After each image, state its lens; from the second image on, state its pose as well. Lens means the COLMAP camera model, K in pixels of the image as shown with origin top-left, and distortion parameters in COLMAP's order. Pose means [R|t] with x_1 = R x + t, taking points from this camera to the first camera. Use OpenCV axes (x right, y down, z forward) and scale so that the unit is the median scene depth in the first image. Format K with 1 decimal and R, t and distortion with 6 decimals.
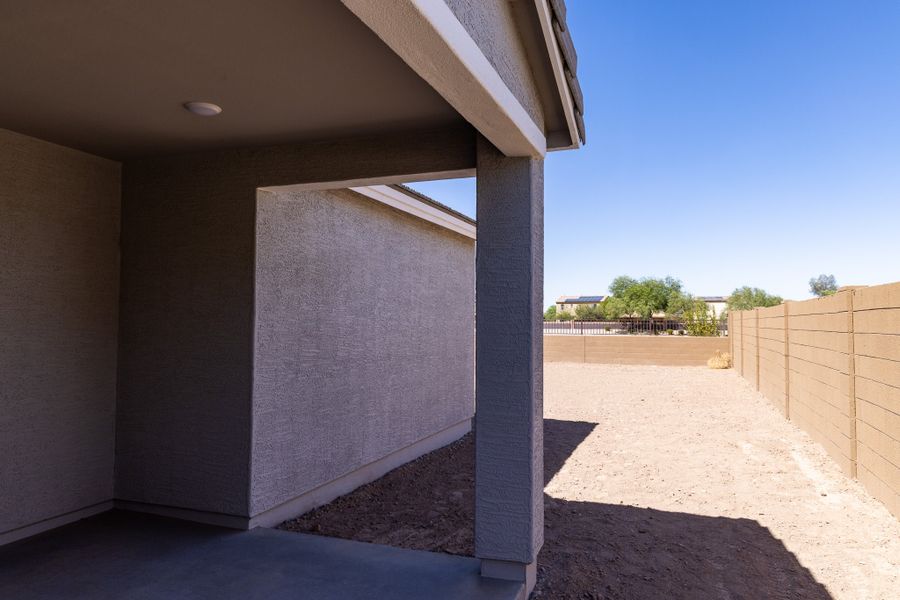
lens RADIAL K [[632.3, 0, 440.2], [0, 632.3, 282.9], [0, 0, 1]] dist [0.007234, 0.002678]
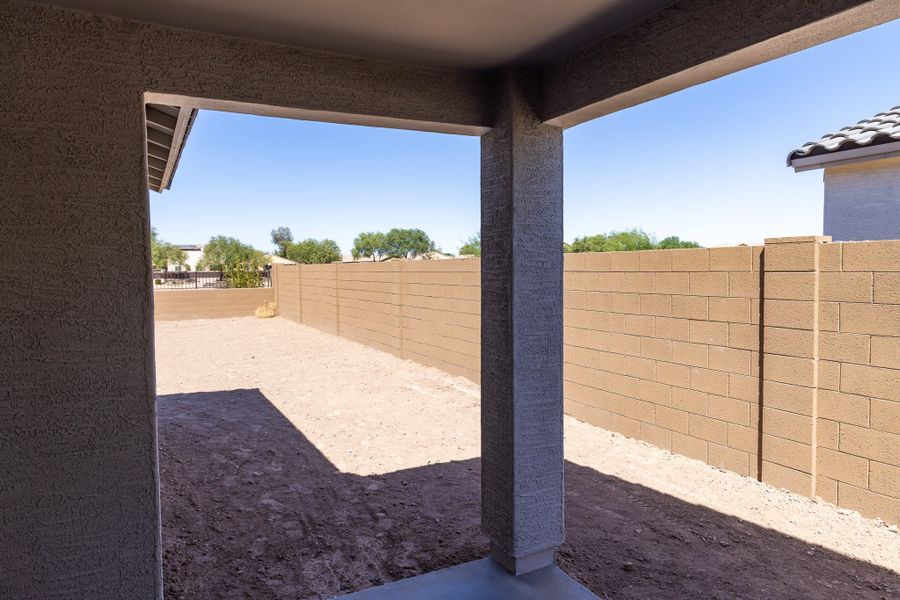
lens RADIAL K [[616.3, 0, 455.1], [0, 616.3, 290.1], [0, 0, 1]] dist [0.012067, 0.000063]
pose [[0.669310, -0.041938, 0.741798, -0.407309], [-0.029434, 0.996125, 0.082874, -0.019084], [-0.742400, -0.077303, 0.665483, 0.304632]]
